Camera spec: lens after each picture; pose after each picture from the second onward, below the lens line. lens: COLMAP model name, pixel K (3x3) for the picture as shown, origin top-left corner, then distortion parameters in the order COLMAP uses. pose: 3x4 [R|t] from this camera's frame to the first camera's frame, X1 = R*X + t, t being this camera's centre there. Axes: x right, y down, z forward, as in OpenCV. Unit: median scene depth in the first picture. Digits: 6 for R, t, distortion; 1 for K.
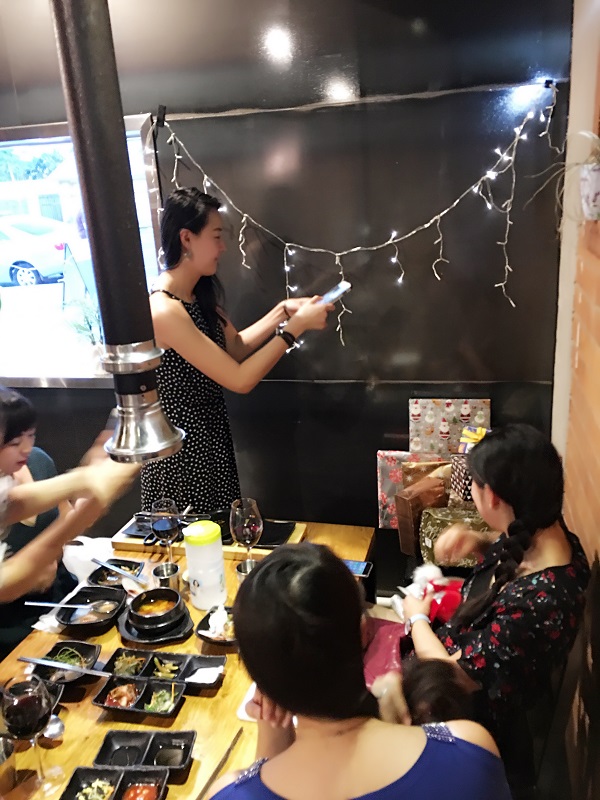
lens RADIAL K [[684.8, 0, 302.5], [0, 684.8, 401.4], [0, 0, 1]] dist [0.037062, -0.037357]
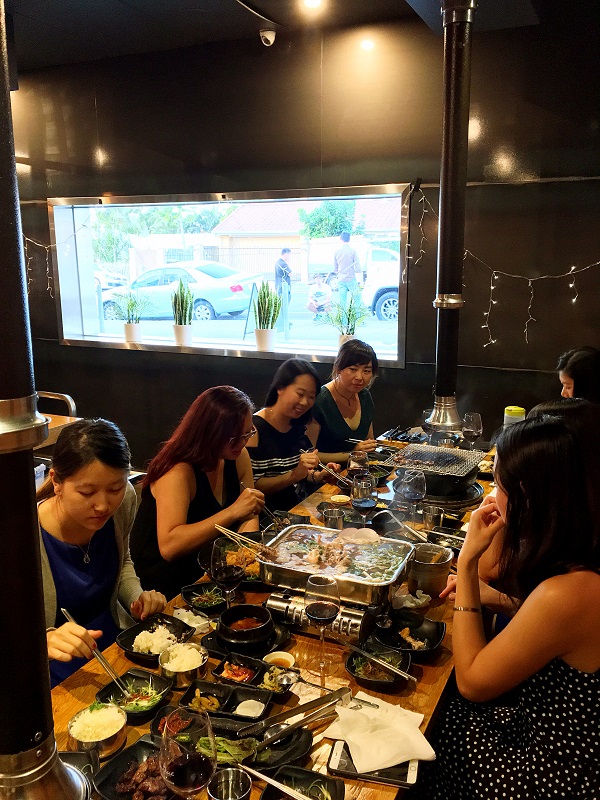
lens RADIAL K [[684.8, 0, 294.2], [0, 684.8, 397.1], [0, 0, 1]] dist [0.037062, -0.037357]
pose [[0.977188, 0.098700, -0.188046, -0.034478], [-0.115440, 0.990069, -0.080229, 0.051490], [0.178260, 0.100107, 0.978878, -0.123342]]
